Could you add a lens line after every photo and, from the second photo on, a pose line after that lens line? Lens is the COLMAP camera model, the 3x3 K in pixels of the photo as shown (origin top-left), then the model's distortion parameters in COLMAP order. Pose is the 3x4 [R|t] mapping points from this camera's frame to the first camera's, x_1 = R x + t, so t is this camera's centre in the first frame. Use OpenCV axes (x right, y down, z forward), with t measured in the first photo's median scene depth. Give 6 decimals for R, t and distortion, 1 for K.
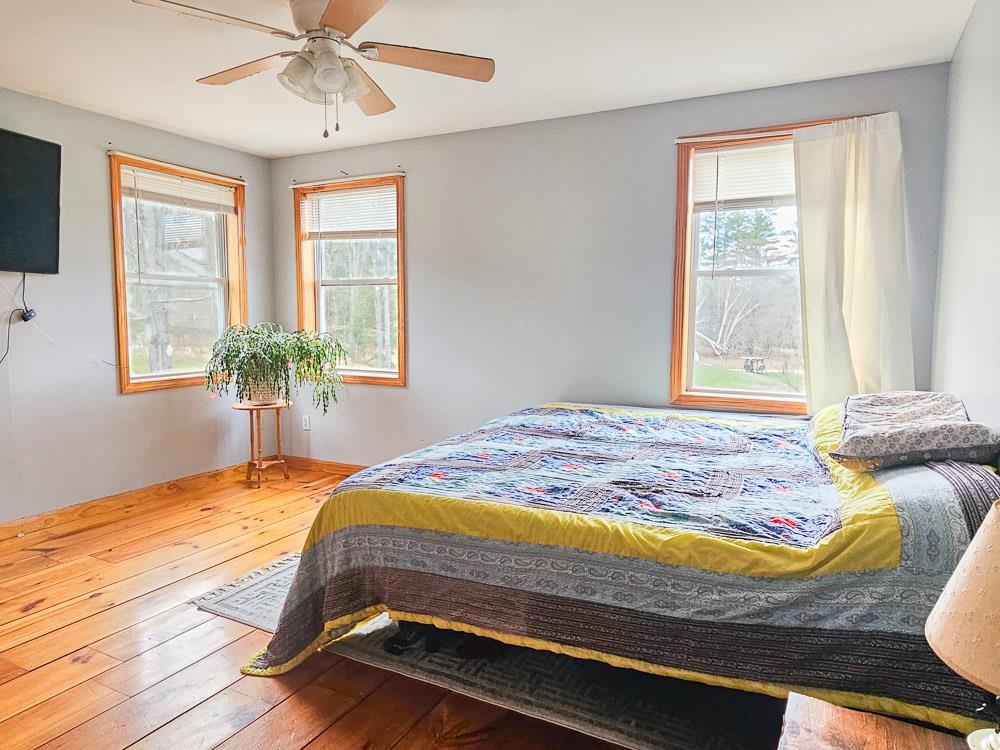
lens RADIAL K [[636.0, 0, 500.0], [0, 636.0, 375.0], [0, 0, 1]] dist [-0.001939, -0.002783]
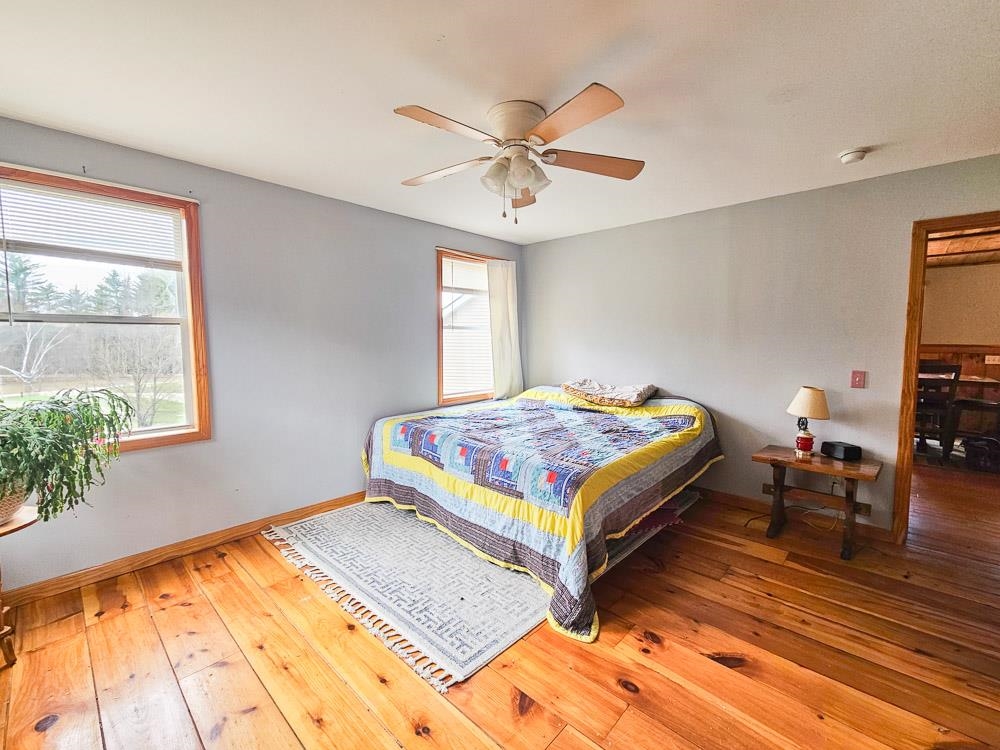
lens RADIAL K [[412.3, 0, 498.5], [0, 412.3, 373.9], [0, 0, 1]] dist [-0.001141, -0.000230]
pose [[0.301593, -0.078829, 0.950172, -0.723221], [0.101342, 0.993581, 0.050263, -0.076905], [-0.948036, 0.081134, 0.307646, 0.535359]]
